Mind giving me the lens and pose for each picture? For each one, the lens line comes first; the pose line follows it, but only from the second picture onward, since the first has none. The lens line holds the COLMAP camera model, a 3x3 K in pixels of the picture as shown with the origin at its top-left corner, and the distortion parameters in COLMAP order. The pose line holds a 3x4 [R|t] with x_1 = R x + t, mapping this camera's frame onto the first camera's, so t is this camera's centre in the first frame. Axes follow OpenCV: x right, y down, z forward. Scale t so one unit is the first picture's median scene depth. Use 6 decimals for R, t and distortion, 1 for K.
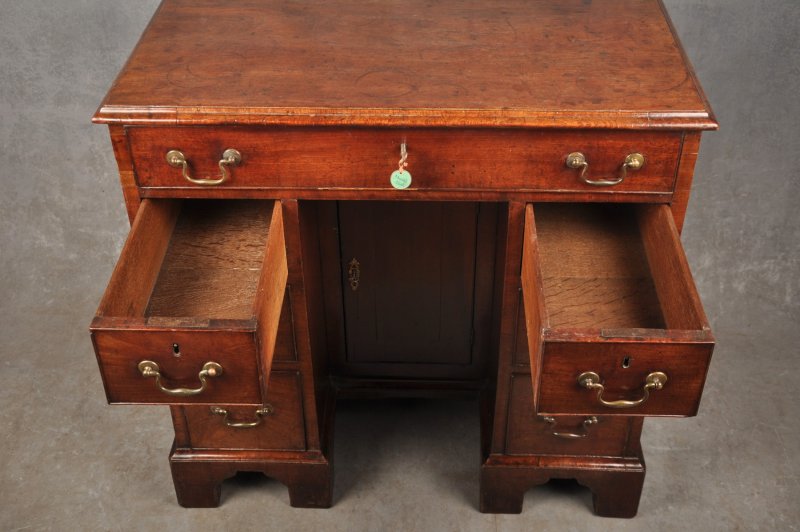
lens RADIAL K [[959.6, 0, 400.0], [0, 959.6, 266.0], [0, 0, 1]] dist [0.004750, 0.350435]
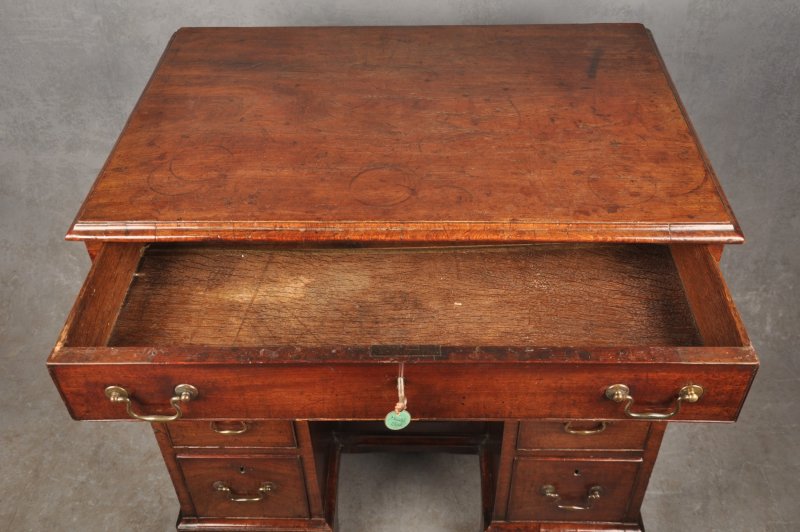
lens RADIAL K [[804.2, 0, 401.8], [0, 804.2, 269.6], [0, 0, 1]] dist [-0.072880, 0.254958]
pose [[0.999911, -0.013294, 0.000699, 0.002231], [0.013206, 0.997195, 0.073669, -0.162460], [-0.001676, -0.073654, 0.997282, 0.219103]]
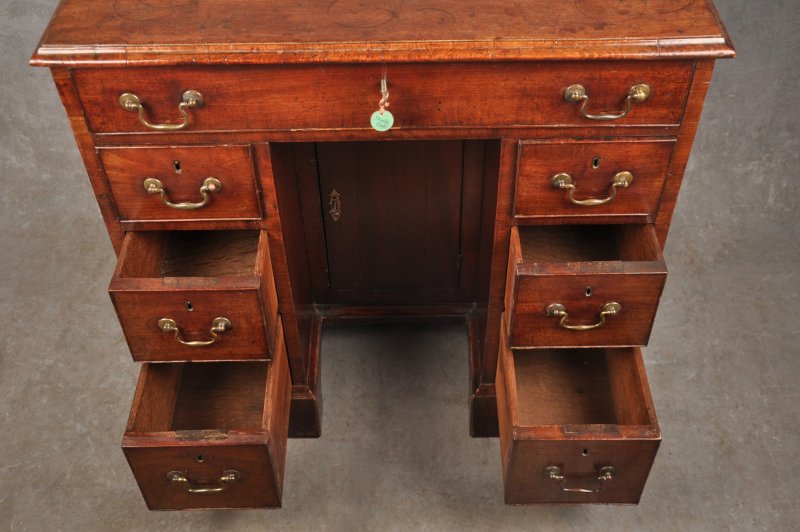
lens RADIAL K [[888.2, 0, 400.0], [0, 888.2, 266.0], [0, 0, 1]] dist [-0.035155, 0.300852]
pose [[0.999316, -0.031155, 0.019938, -0.003149], [0.027875, 0.988643, 0.147678, -0.074134], [-0.024313, -0.147021, 0.988835, 0.148422]]
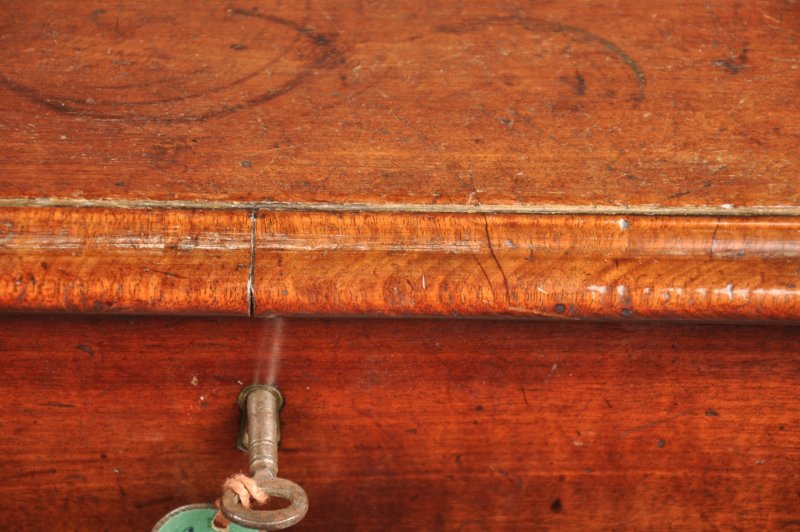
lens RADIAL K [[2995.7, 0, 400.0], [0, 2995.7, 266.0], [0, 0, 1]] dist [0.972405, -1.422375]
pose [[0.999882, -0.002361, 0.015155, 0.019281], [0.002182, 0.999928, 0.011765, -0.148195], [-0.015182, -0.011730, 0.999816, 0.449650]]
